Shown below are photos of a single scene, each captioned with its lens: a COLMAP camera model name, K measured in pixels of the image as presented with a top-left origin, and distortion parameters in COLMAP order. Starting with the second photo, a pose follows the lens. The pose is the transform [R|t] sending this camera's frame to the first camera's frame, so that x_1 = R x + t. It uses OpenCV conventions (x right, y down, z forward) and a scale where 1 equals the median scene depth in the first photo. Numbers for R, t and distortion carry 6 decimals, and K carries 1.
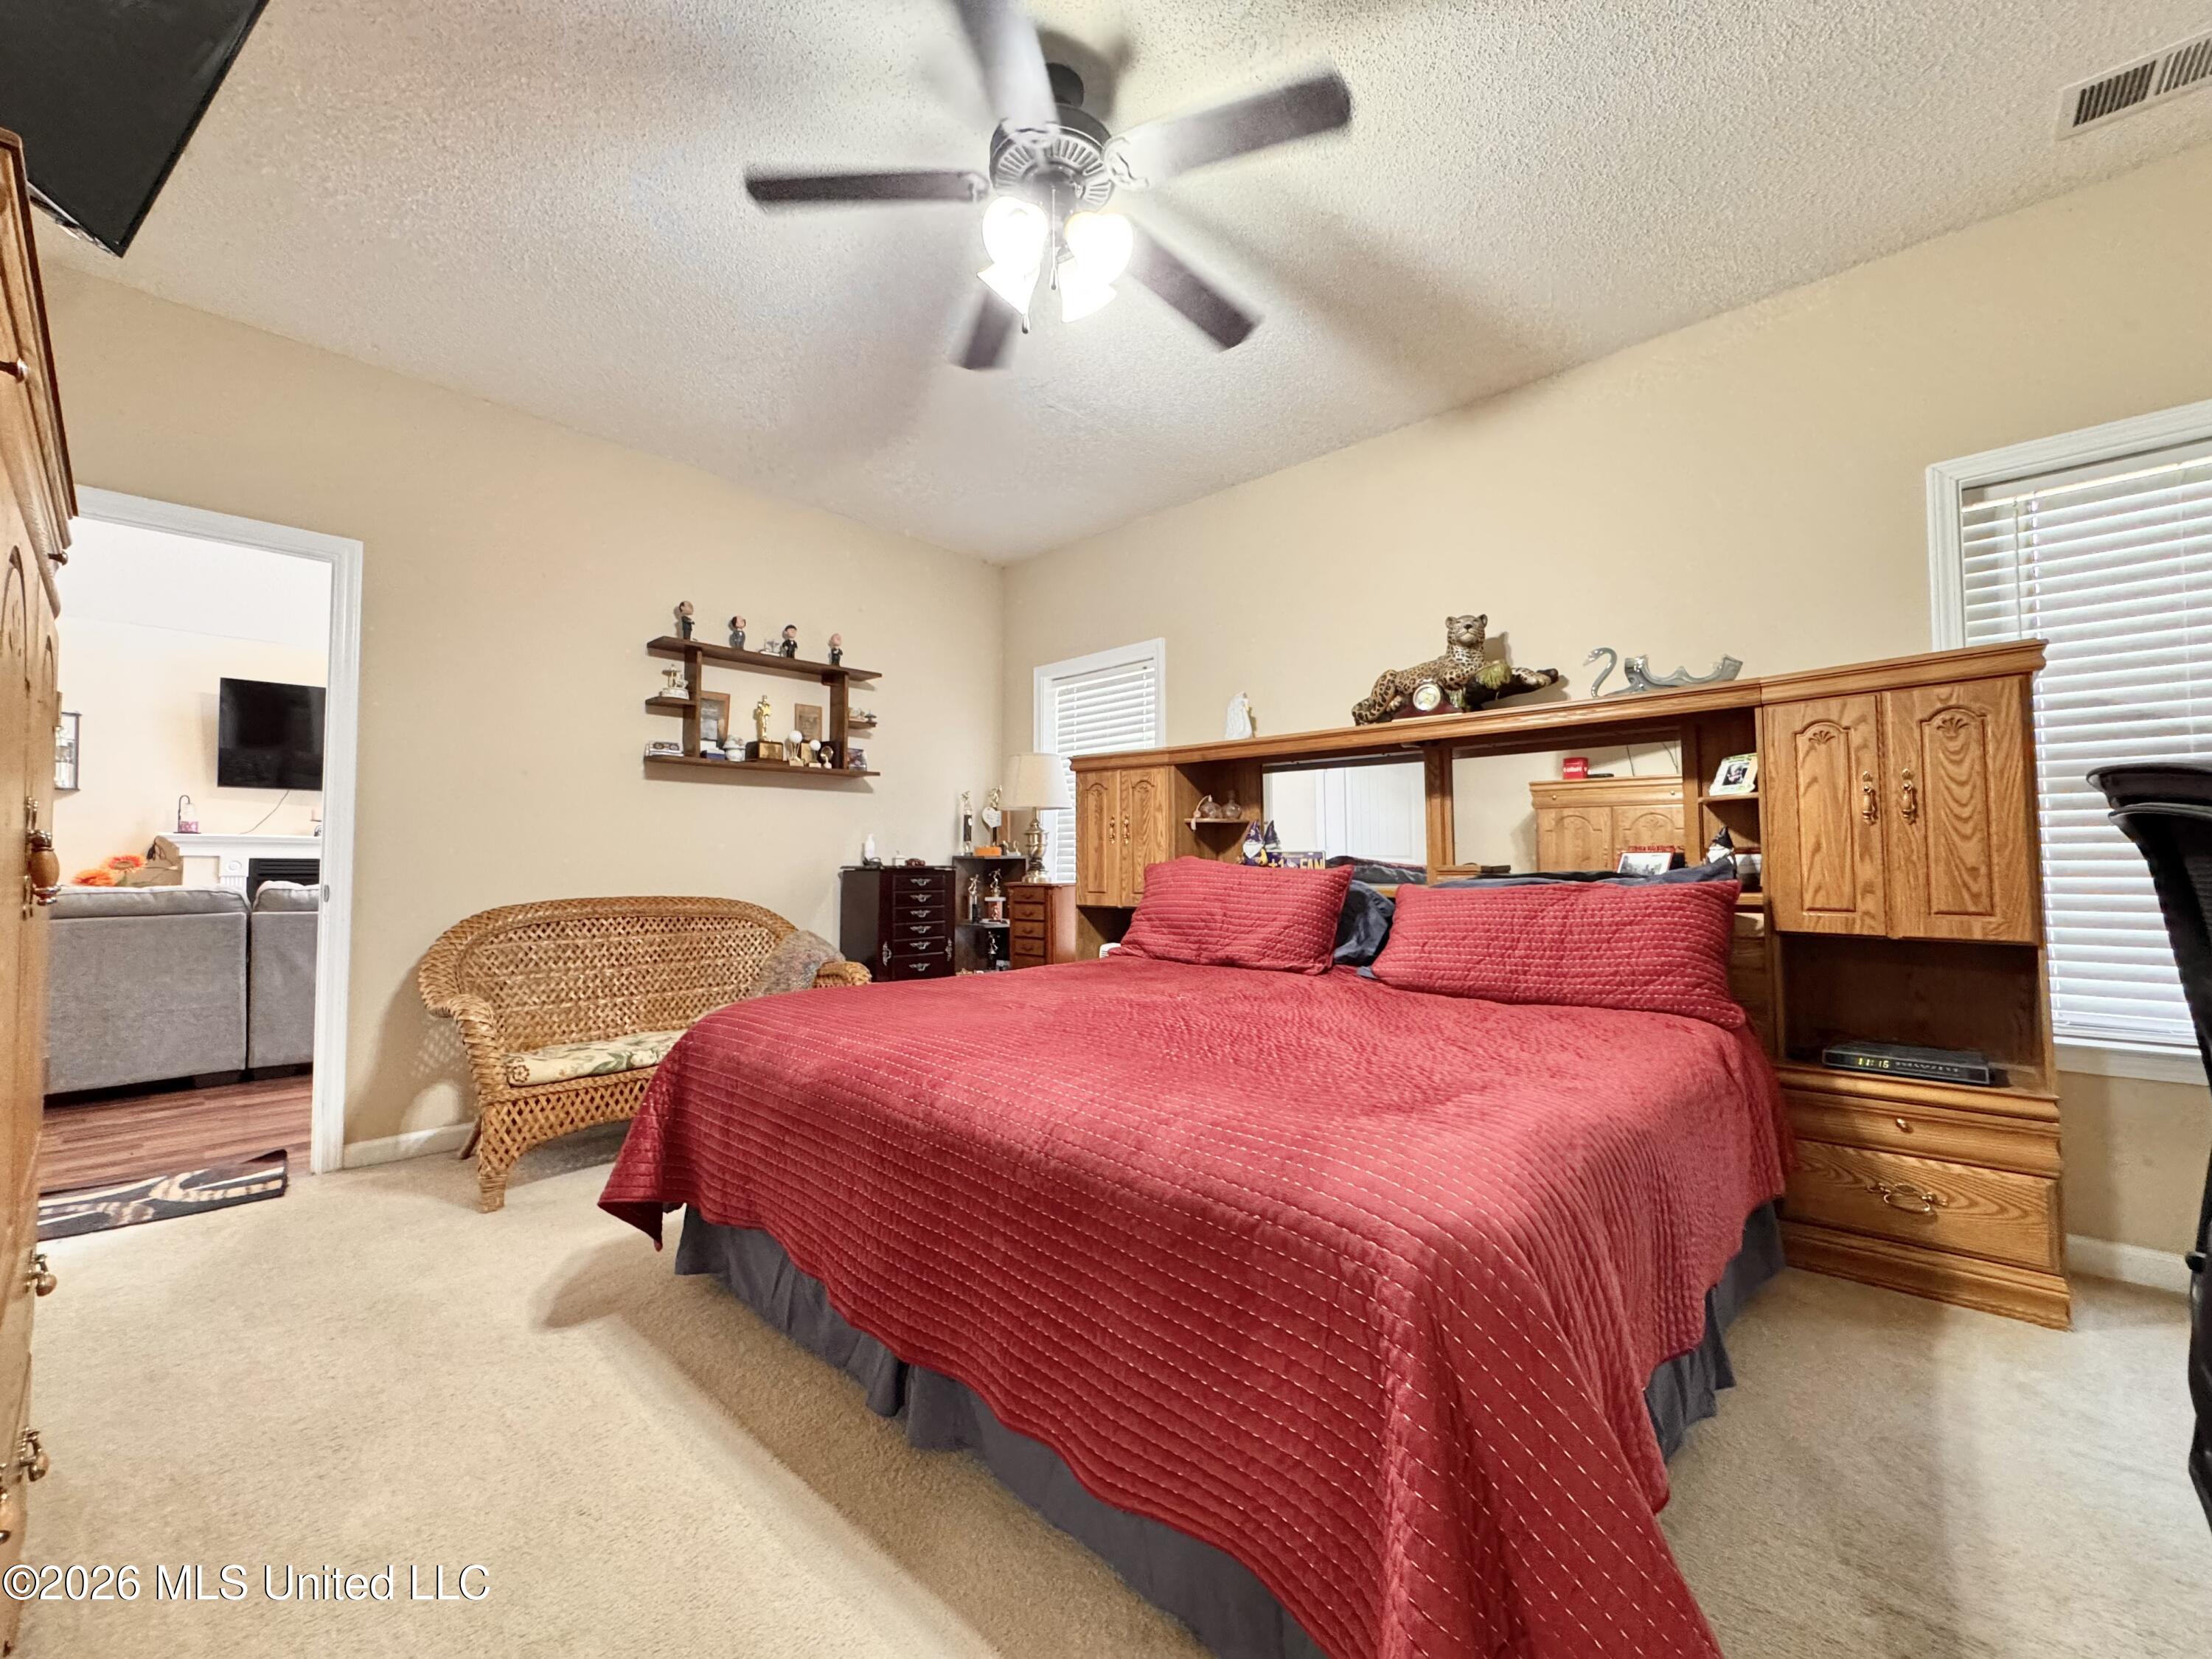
lens RADIAL K [[884.3, 0, 1102.9], [0, 884.3, 828.2], [0, 0, 1]] dist [-0.002404, -0.000587]
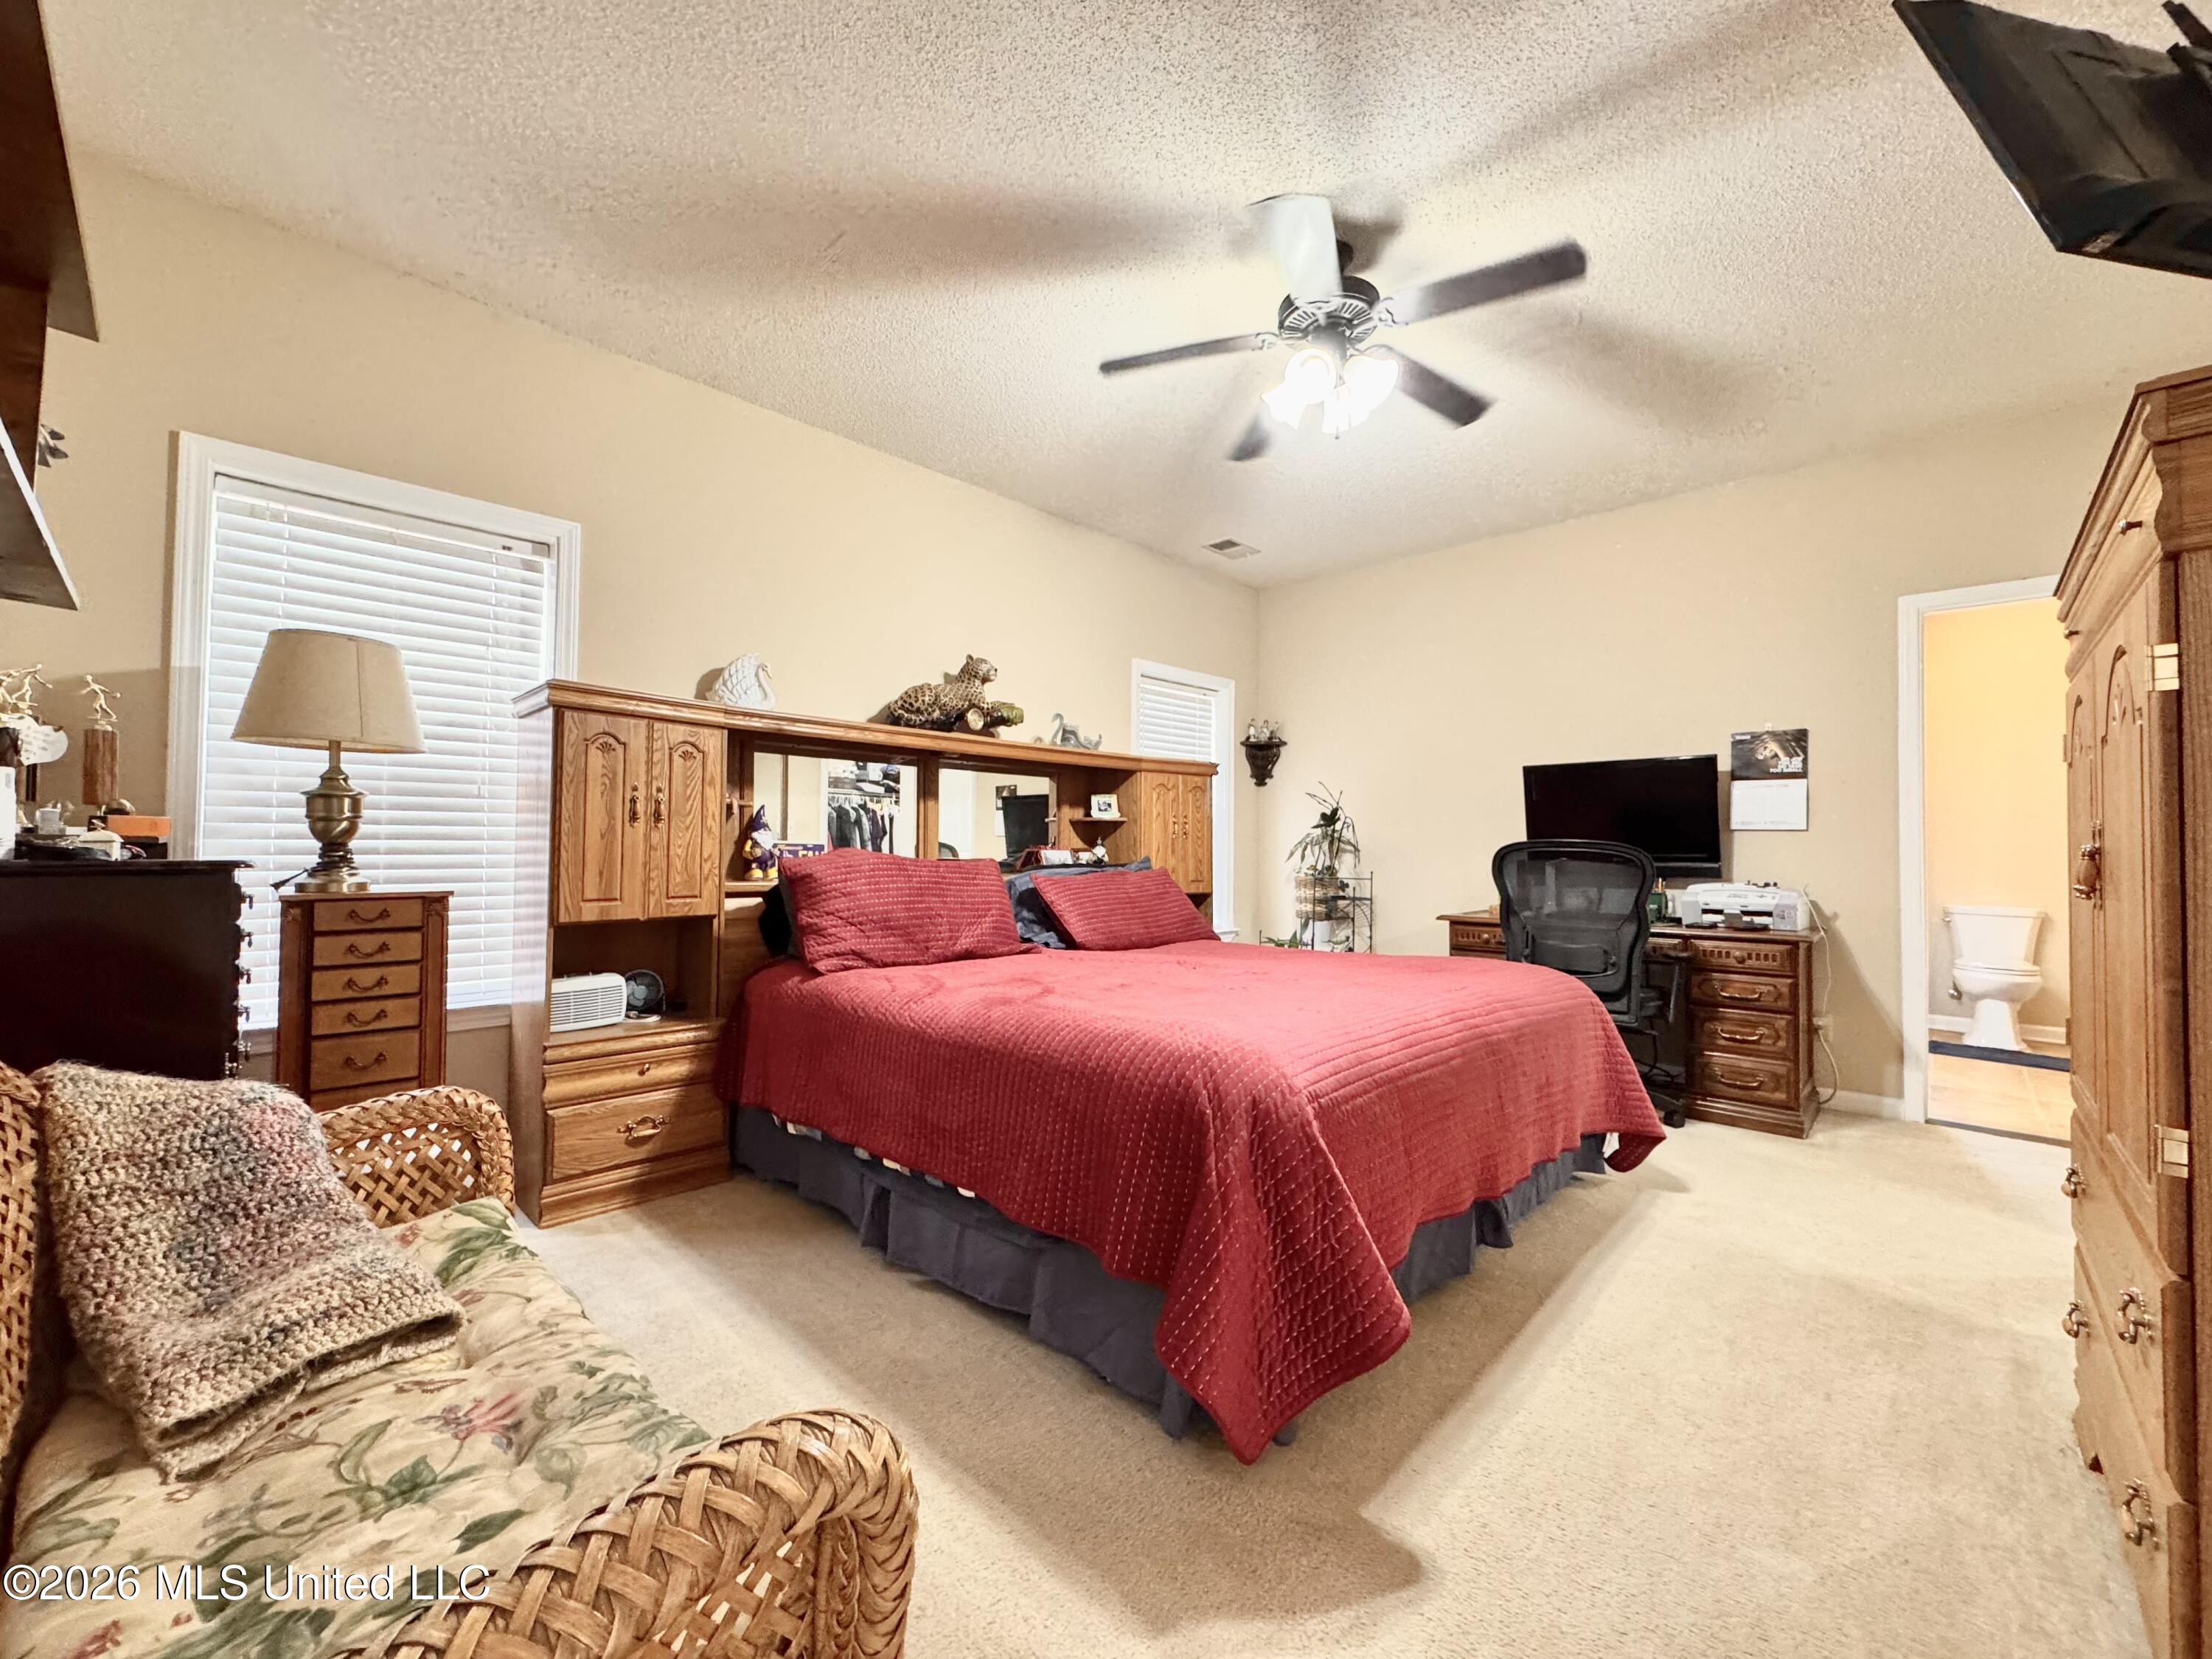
lens RADIAL K [[884.3, 0, 1102.9], [0, 884.3, 828.2], [0, 0, 1]] dist [-0.002404, -0.000587]
pose [[0.028097, 0.032328, 0.999082, -0.829450], [-0.045498, 0.998482, -0.031029, 0.029849], [-0.998569, -0.044584, 0.029525, 0.791250]]
